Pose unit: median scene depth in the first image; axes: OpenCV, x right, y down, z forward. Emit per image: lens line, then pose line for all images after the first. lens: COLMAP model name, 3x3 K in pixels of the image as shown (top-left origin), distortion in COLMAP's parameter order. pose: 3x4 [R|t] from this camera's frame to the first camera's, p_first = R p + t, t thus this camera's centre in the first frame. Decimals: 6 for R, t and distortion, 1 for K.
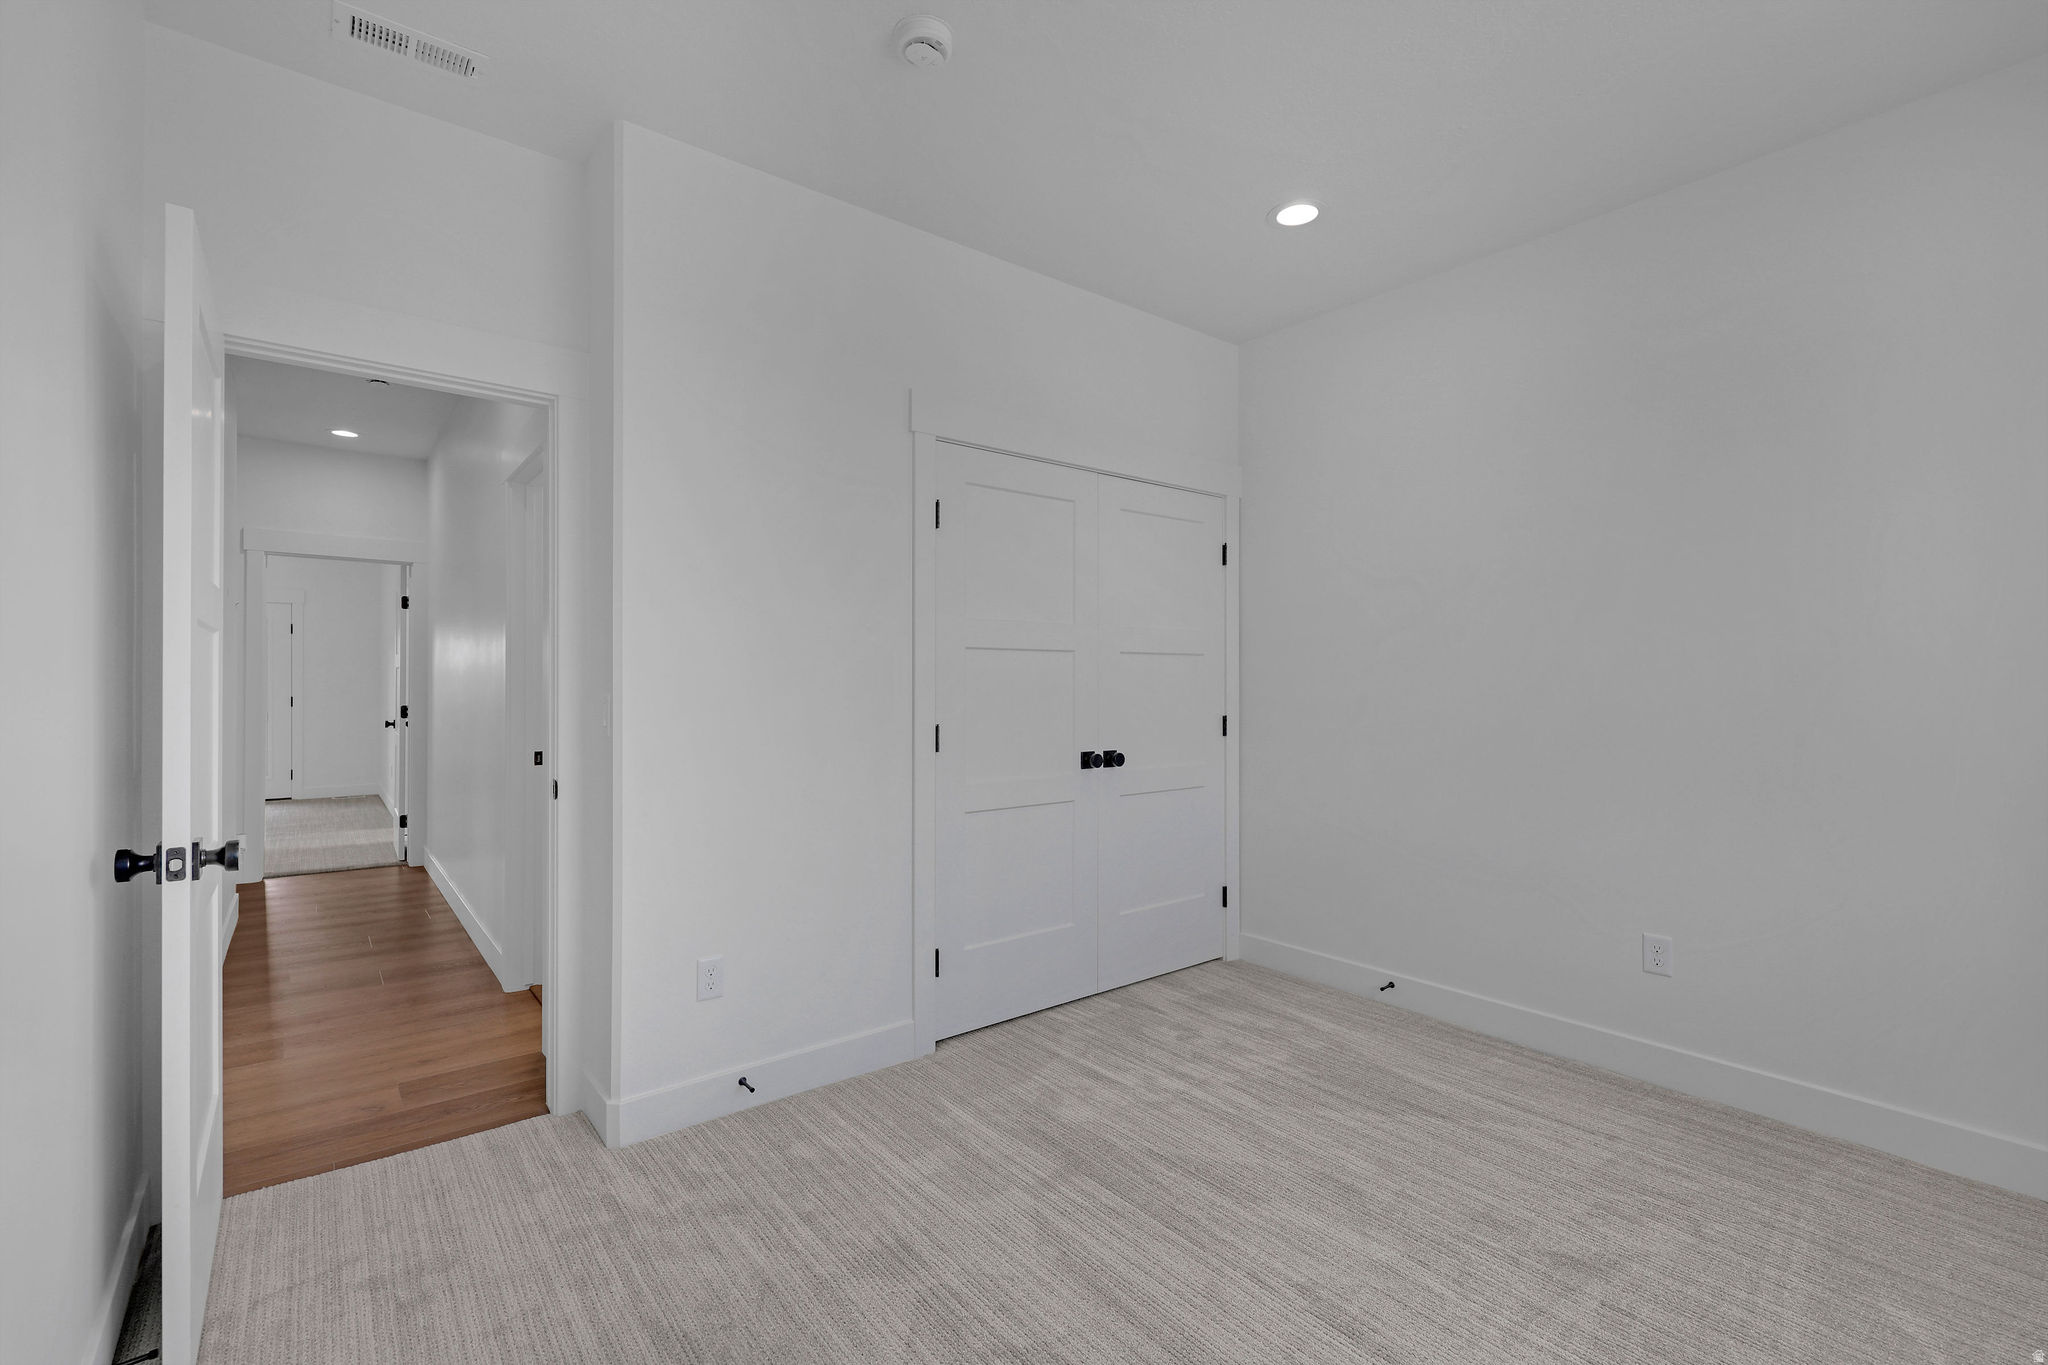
lens RADIAL K [[913.5, 0, 1011.5], [0, 913.5, 679.8], [0, 0, 1]] dist [0.001095, 0.000038]
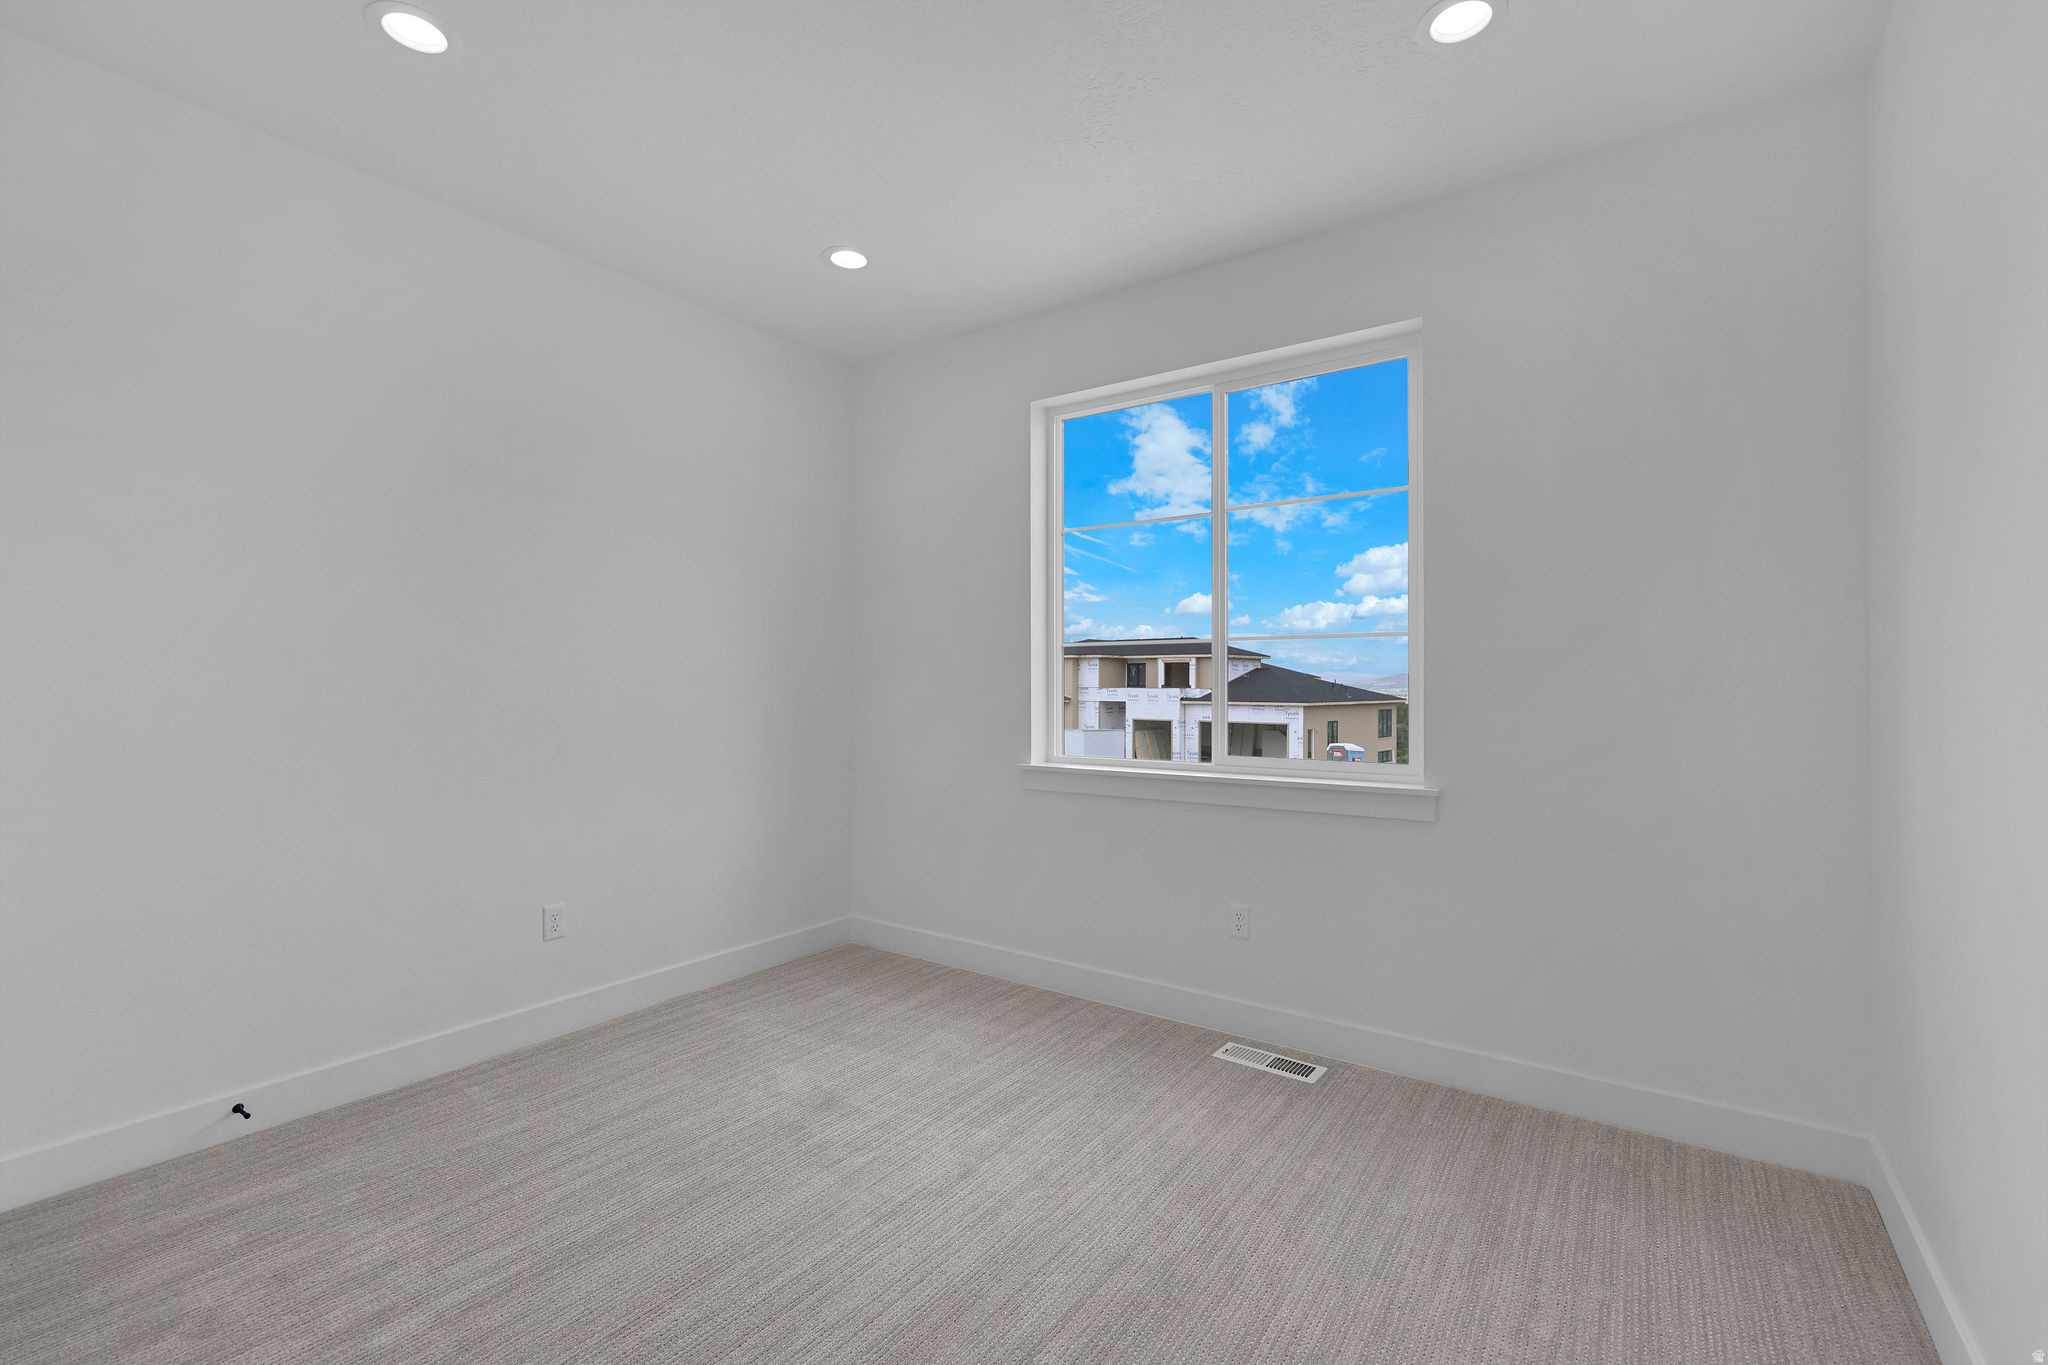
lens RADIAL K [[913.5, 0, 1011.5], [0, 913.5, 679.8], [0, 0, 1]] dist [0.001095, 0.000038]
pose [[-0.284629, 0.000884, 0.958637, -0.552726], [-0.002300, 0.999996, -0.001605, 0.002823], [-0.958635, -0.002661, -0.284626, 0.804740]]
